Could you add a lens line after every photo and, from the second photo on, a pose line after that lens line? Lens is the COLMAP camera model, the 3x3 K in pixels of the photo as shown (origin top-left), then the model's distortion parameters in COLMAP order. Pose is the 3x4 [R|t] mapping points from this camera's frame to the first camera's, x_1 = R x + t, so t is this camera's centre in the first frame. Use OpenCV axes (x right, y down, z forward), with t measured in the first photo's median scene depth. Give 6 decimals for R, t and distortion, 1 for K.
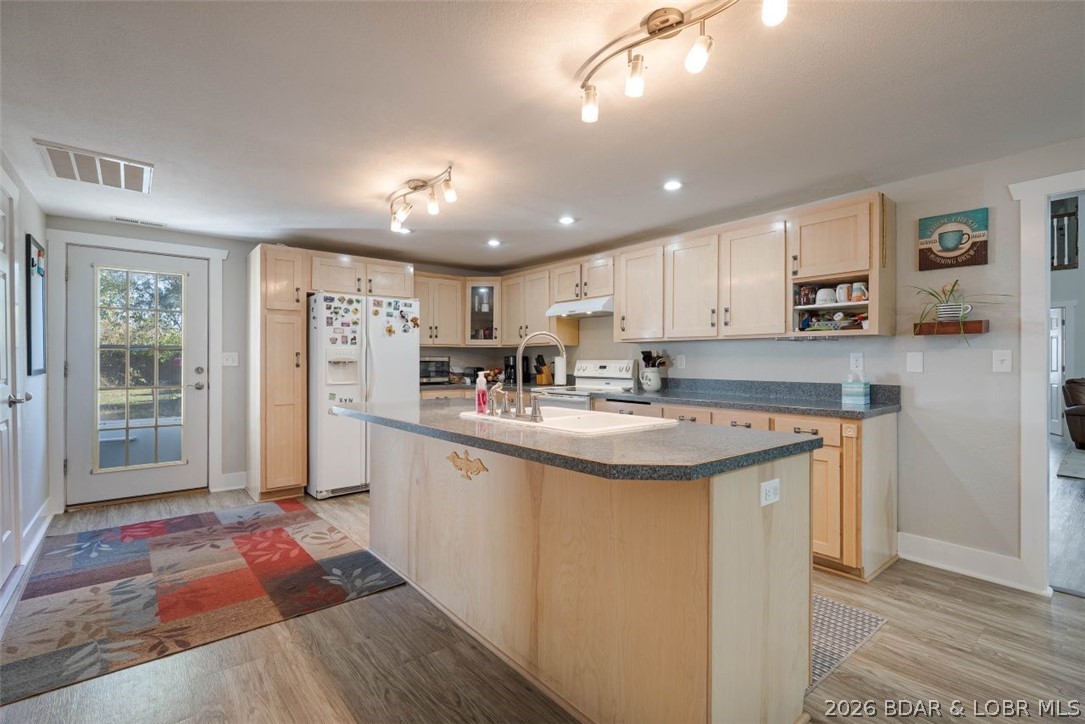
lens RADIAL K [[485.8, 0, 540.3], [0, 485.8, 362.4], [0, 0, 1]] dist [0.001492, 0.000399]
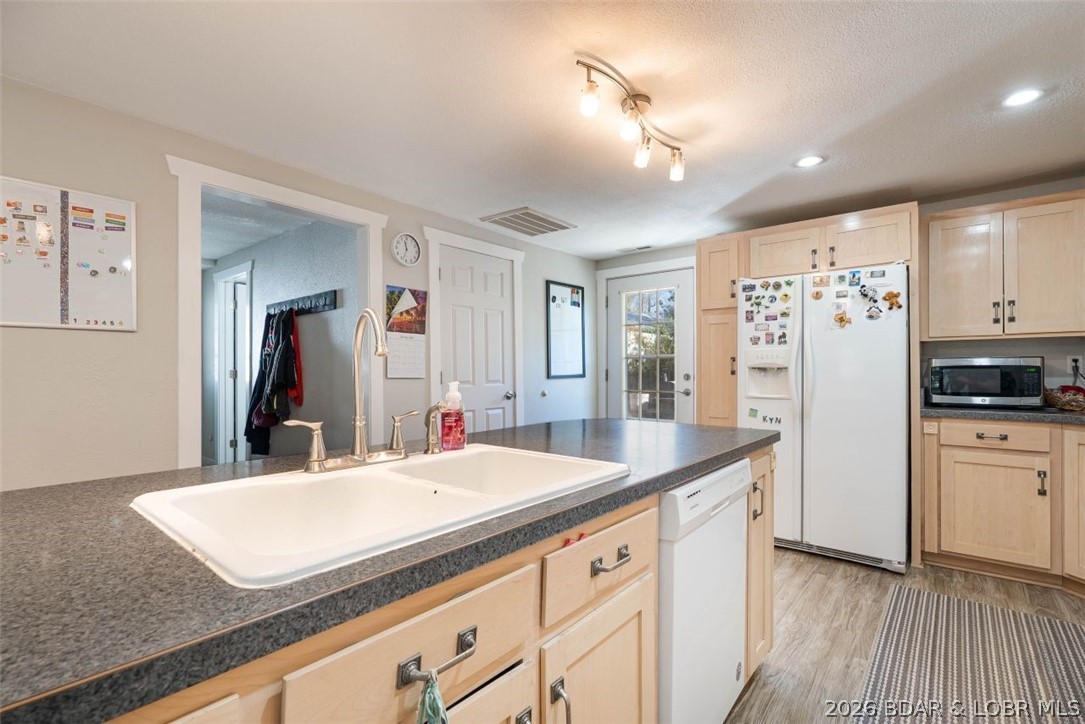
lens RADIAL K [[491.3, 0, 543.1], [0, 491.3, 366.0], [0, 0, 1]] dist [0.002264, -0.008369]
pose [[0.205261, -0.008830, -0.978667, 0.262327], [0.002661, 0.999961, -0.008464, 0.001326], [0.978704, -0.000867, 0.205277, 0.500422]]
